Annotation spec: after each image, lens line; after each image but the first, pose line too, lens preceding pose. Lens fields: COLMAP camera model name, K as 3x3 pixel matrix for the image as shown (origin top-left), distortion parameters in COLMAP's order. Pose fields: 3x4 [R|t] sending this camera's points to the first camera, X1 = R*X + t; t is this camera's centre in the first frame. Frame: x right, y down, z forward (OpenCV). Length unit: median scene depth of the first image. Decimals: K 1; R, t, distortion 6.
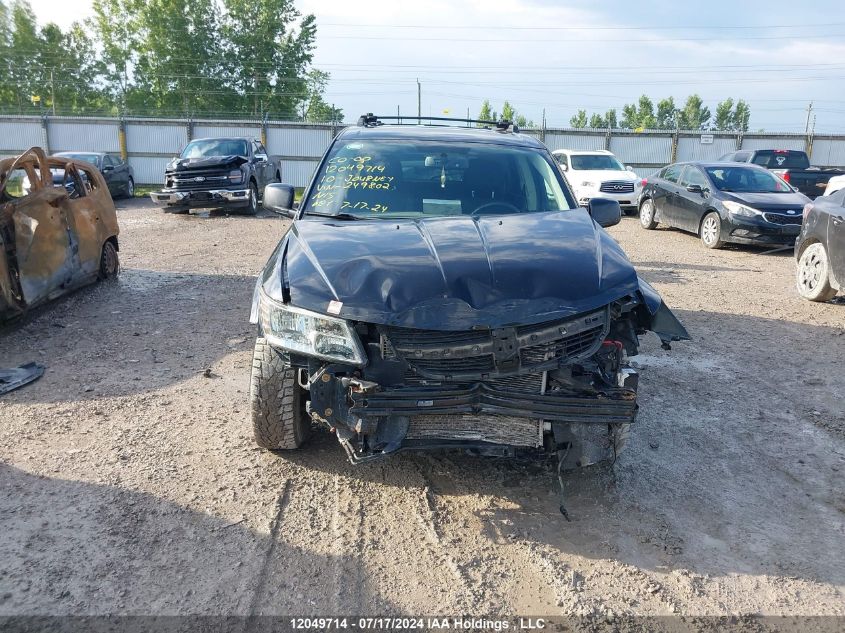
lens RADIAL K [[664.9, 0, 422.5], [0, 664.9, 316.5], [0, 0, 1]] dist [0.008003, -0.010787]
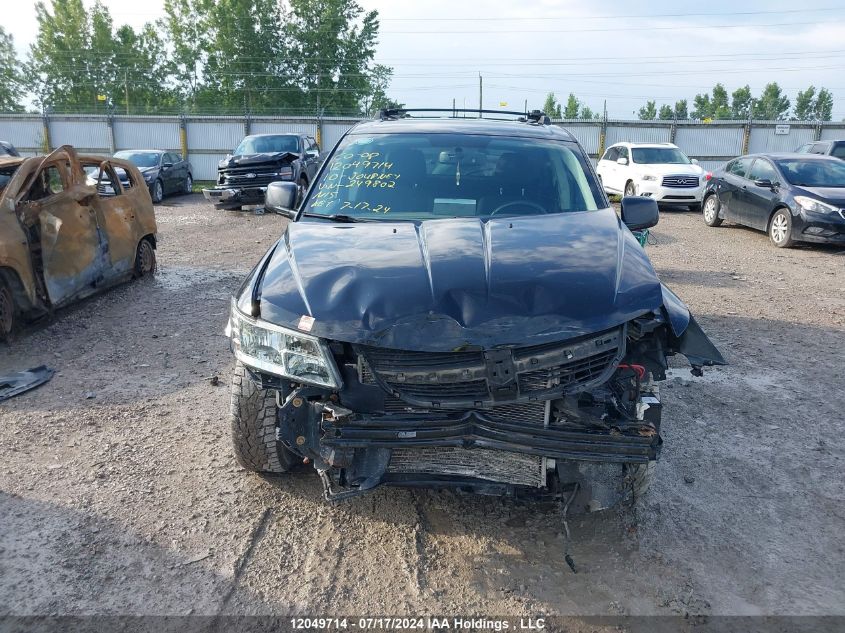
lens RADIAL K [[664.9, 0, 422.5], [0, 664.9, 316.5], [0, 0, 1]] dist [0.008003, -0.010787]
pose [[0.995657, 0.013377, -0.092136, 0.045897], [-0.012678, 0.999886, 0.008169, -0.014291], [0.092235, -0.006966, 0.995713, 0.058687]]
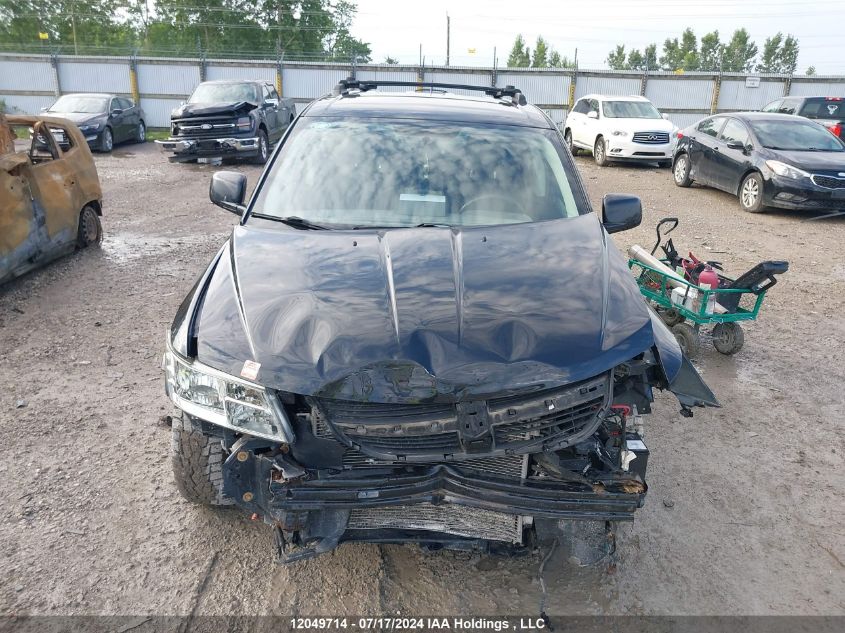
lens RADIAL K [[664.9, 0, 422.5], [0, 664.9, 316.5], [0, 0, 1]] dist [0.008003, -0.010787]
pose [[0.999020, 0.019301, -0.039819, 0.042122], [-0.015709, 0.995941, 0.088625, -0.064729], [0.041368, -0.087912, 0.995269, 0.109804]]
